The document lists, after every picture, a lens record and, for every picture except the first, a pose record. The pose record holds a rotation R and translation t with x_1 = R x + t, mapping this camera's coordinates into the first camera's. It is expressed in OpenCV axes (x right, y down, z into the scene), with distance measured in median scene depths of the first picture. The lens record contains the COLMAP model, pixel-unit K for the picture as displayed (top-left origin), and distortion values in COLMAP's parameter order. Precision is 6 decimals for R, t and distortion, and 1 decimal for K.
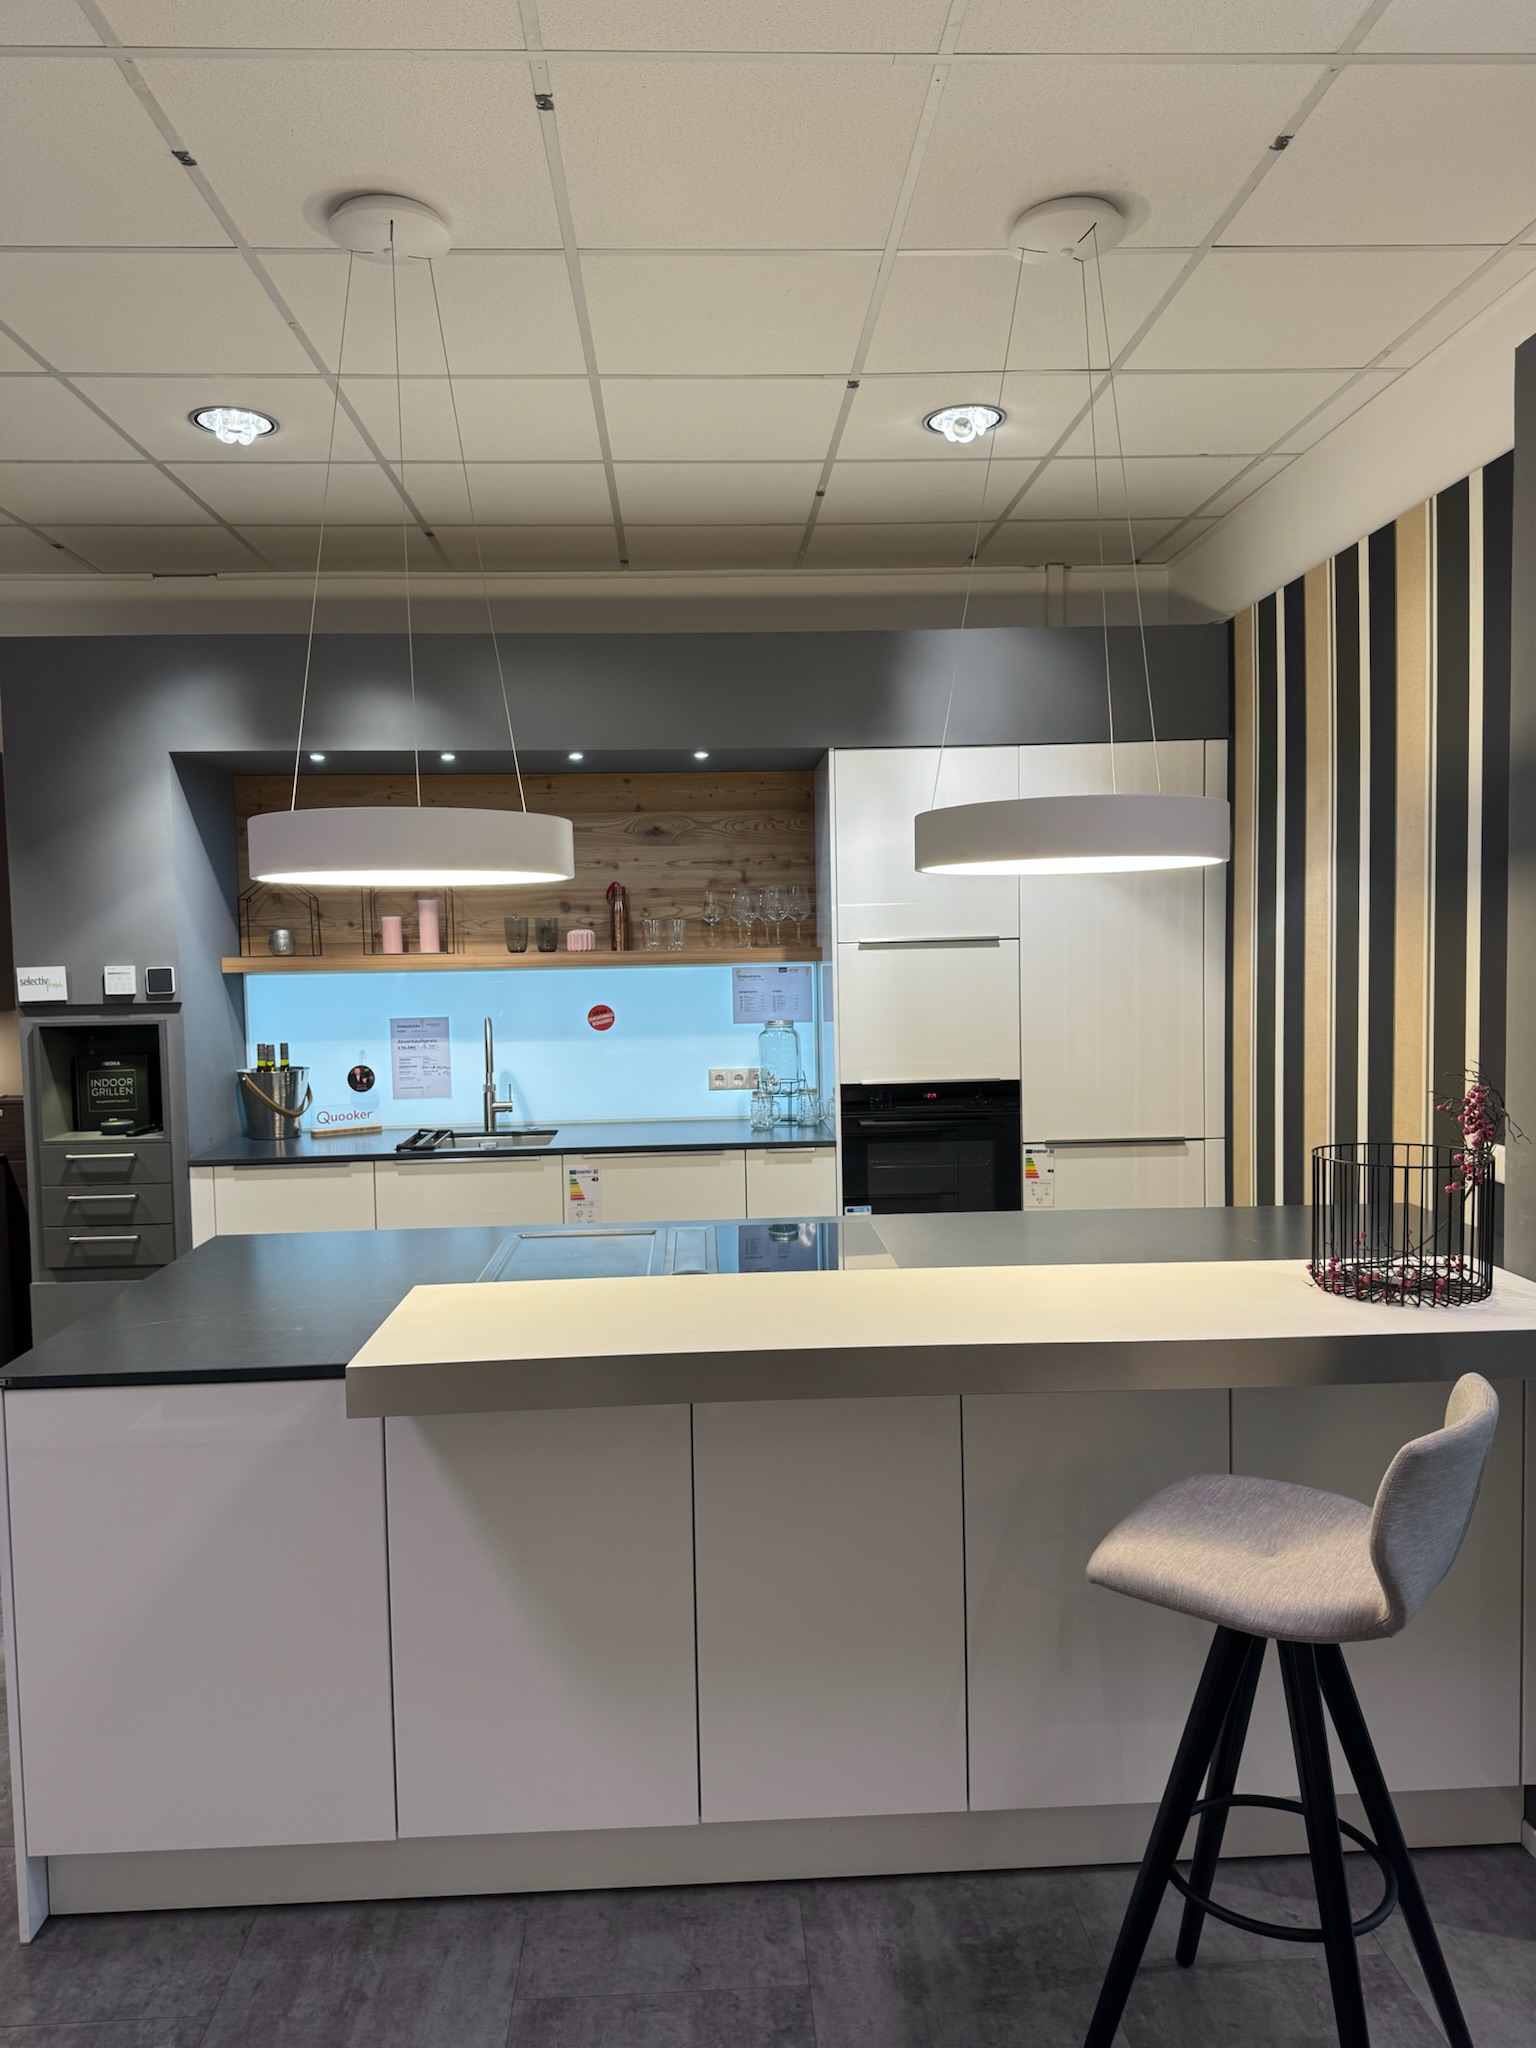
lens RADIAL K [[1451.1, 0, 751.6], [0, 1451.1, 1034.6], [0, 0, 1]] dist [0.083294, -0.086121]
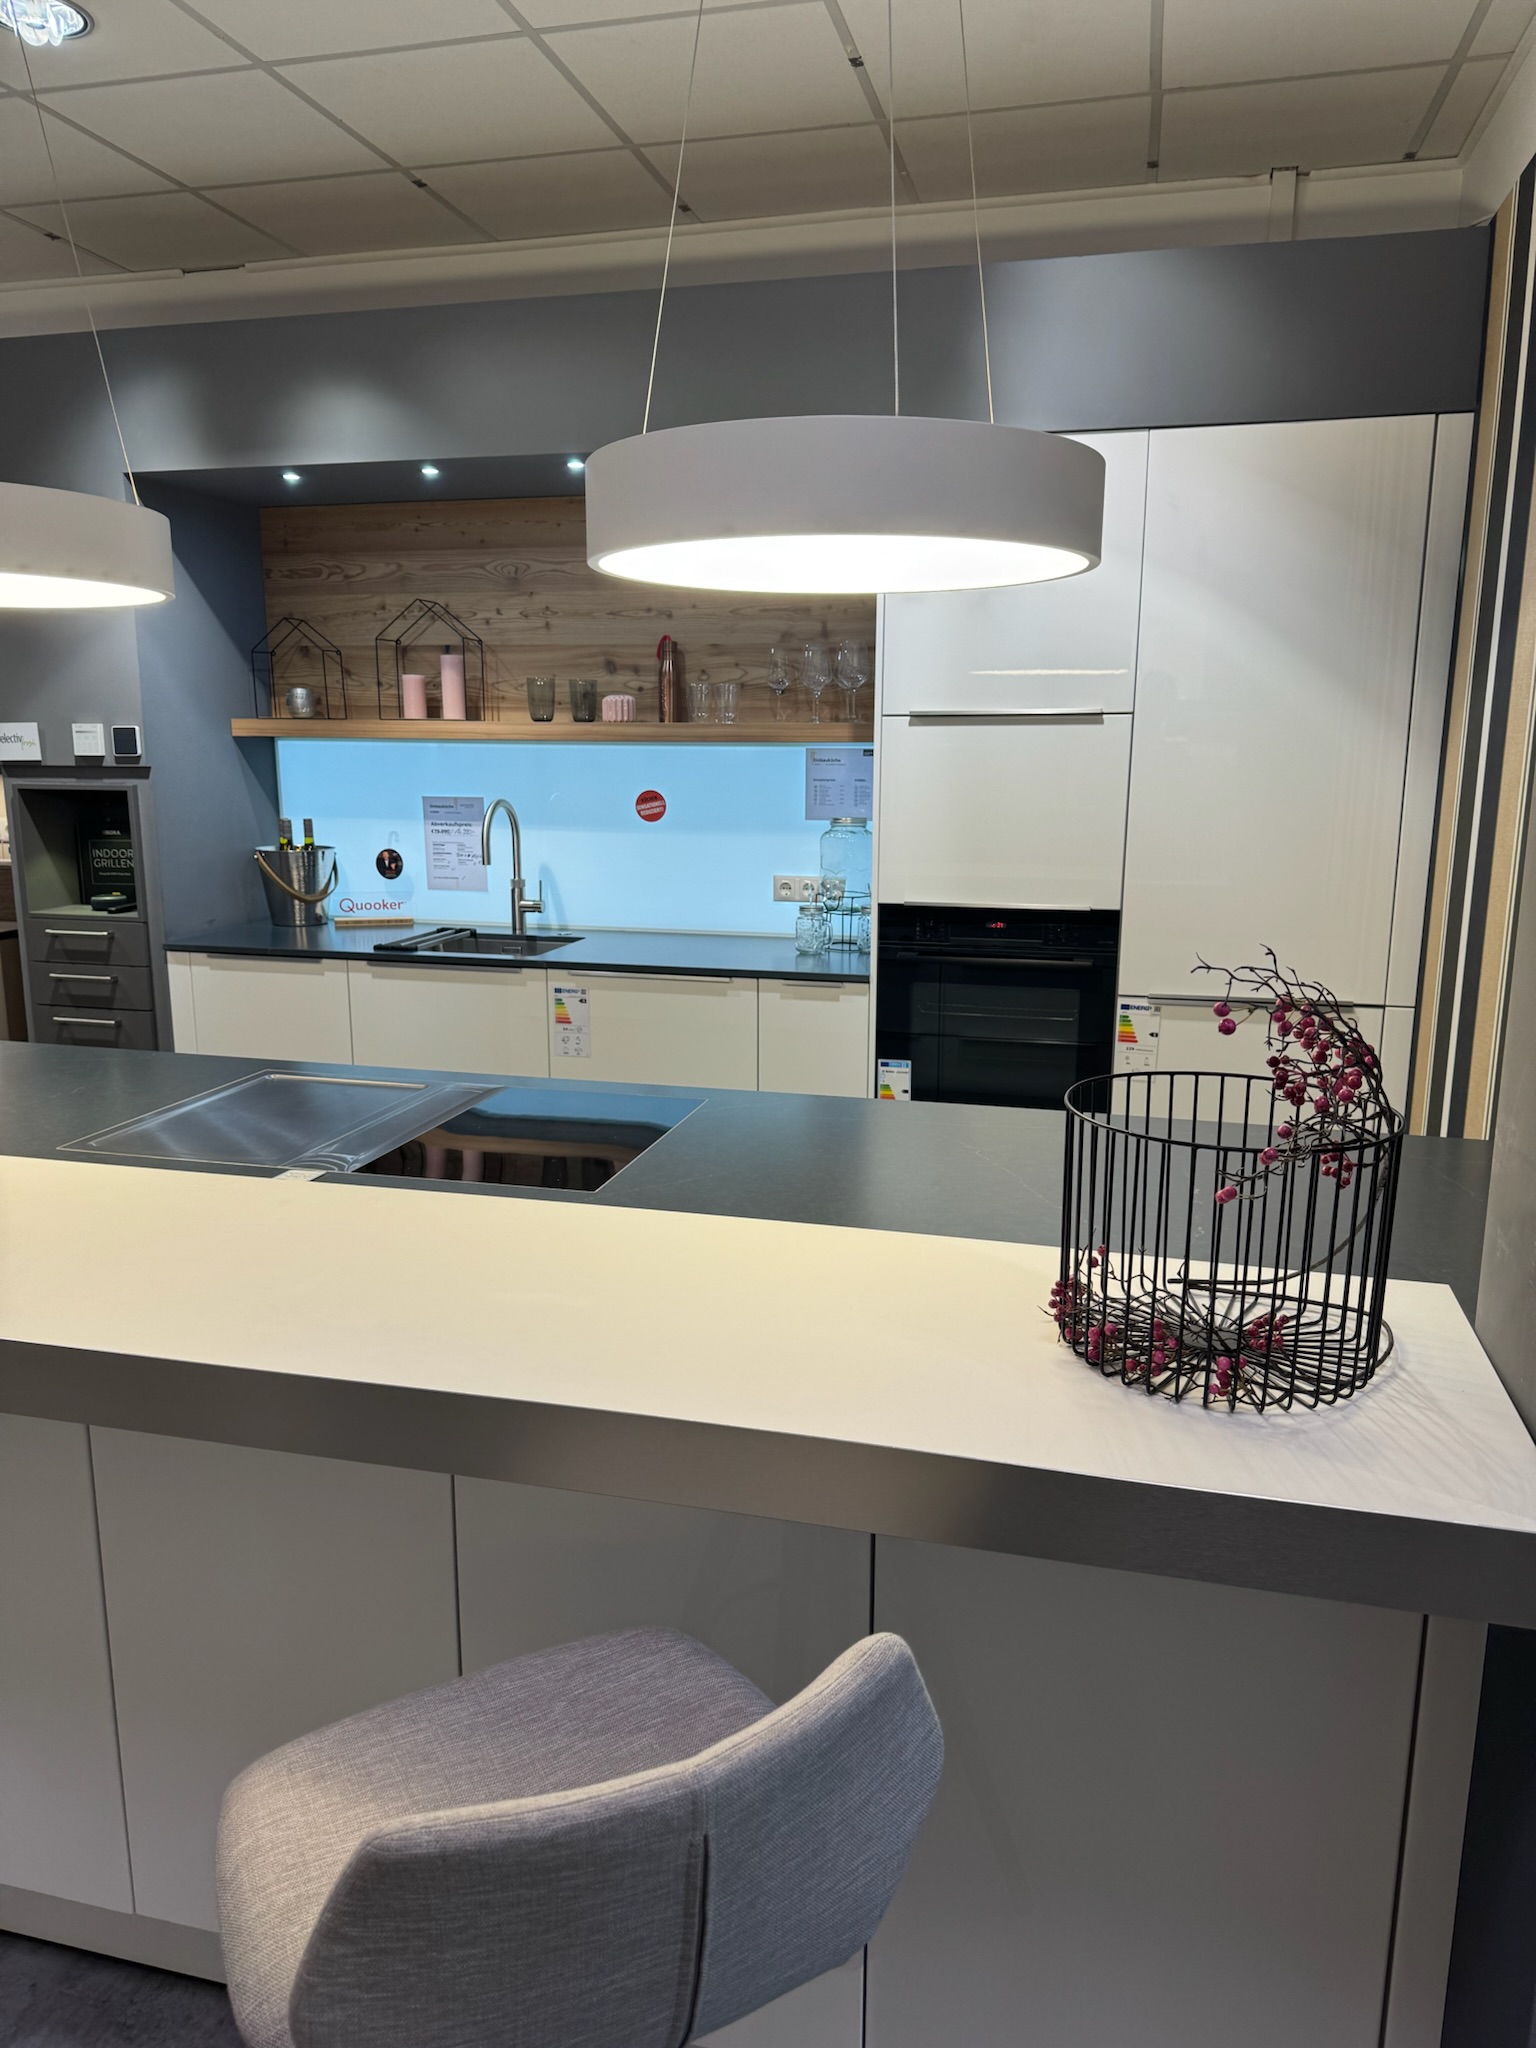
lens RADIAL K [[1451.1, 0, 751.6], [0, 1451.1, 1034.6], [0, 0, 1]] dist [0.083294, -0.086121]
pose [[0.956021, 0.082408, -0.281483, 0.204834], [-0.041503, 0.988069, 0.148311, -0.008123], [0.290347, -0.130106, 0.948035, 0.218537]]
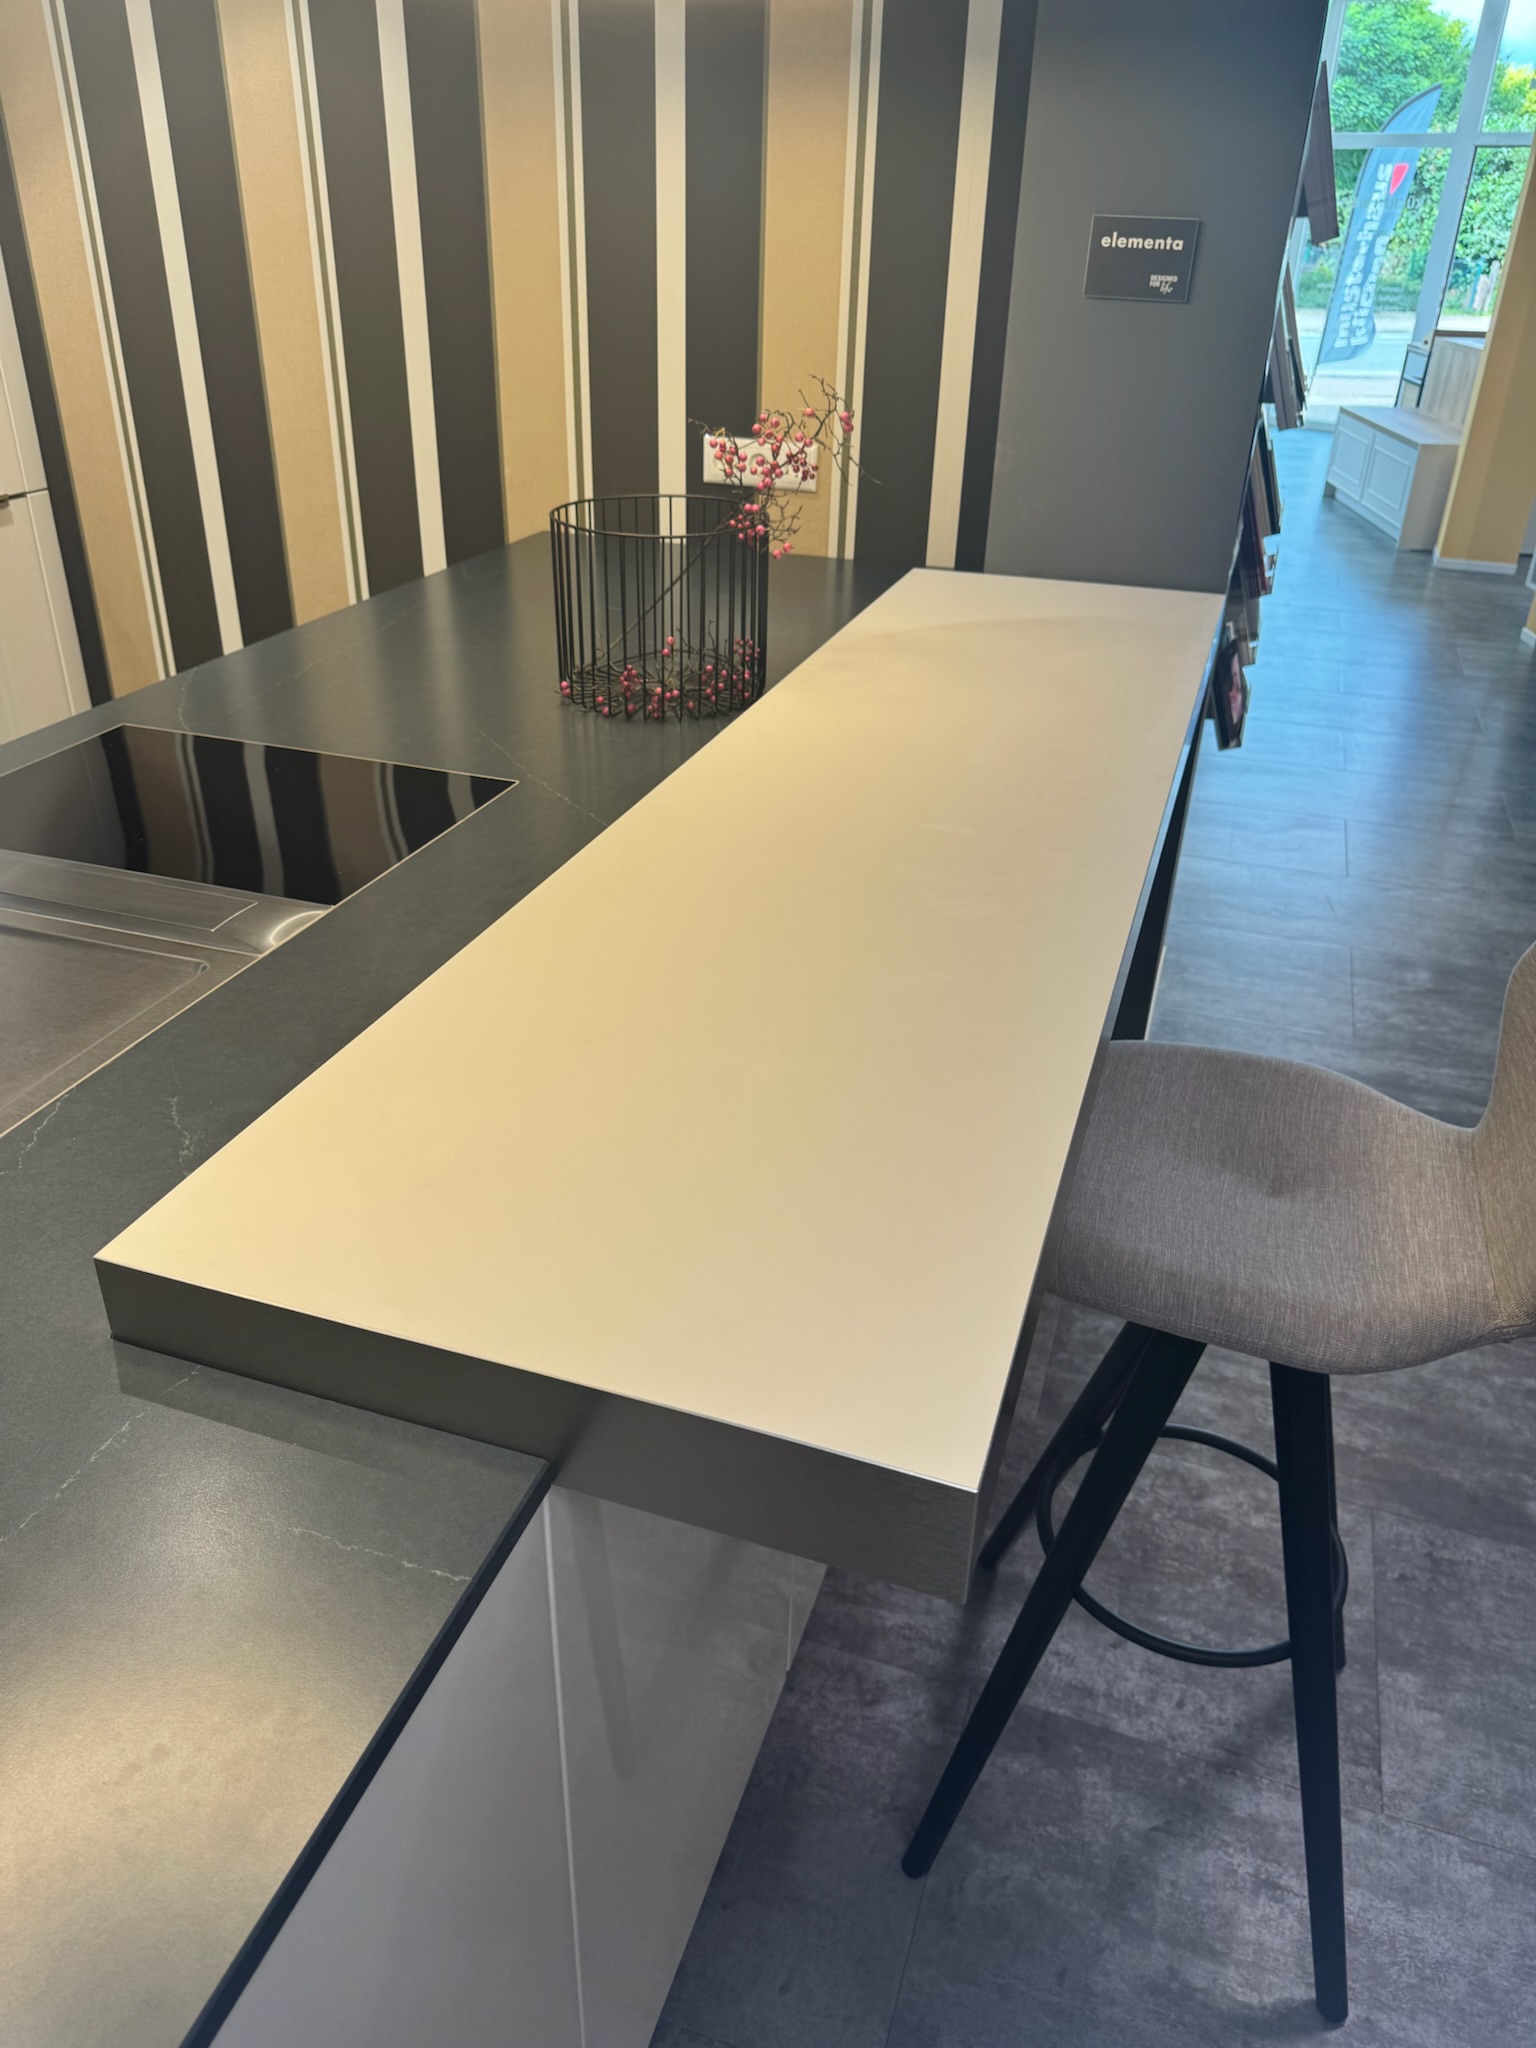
lens RADIAL K [[1464.3, 0, 761.2], [0, 1464.3, 1028.9], [0, 0, 1]] dist [0.001013, 0.001707]
pose [[0.359270, -0.427096, 0.829767, -0.215536], [0.030622, 0.894048, 0.446924, 0.000947], [-0.932731, -0.135158, 0.334283, 0.404292]]
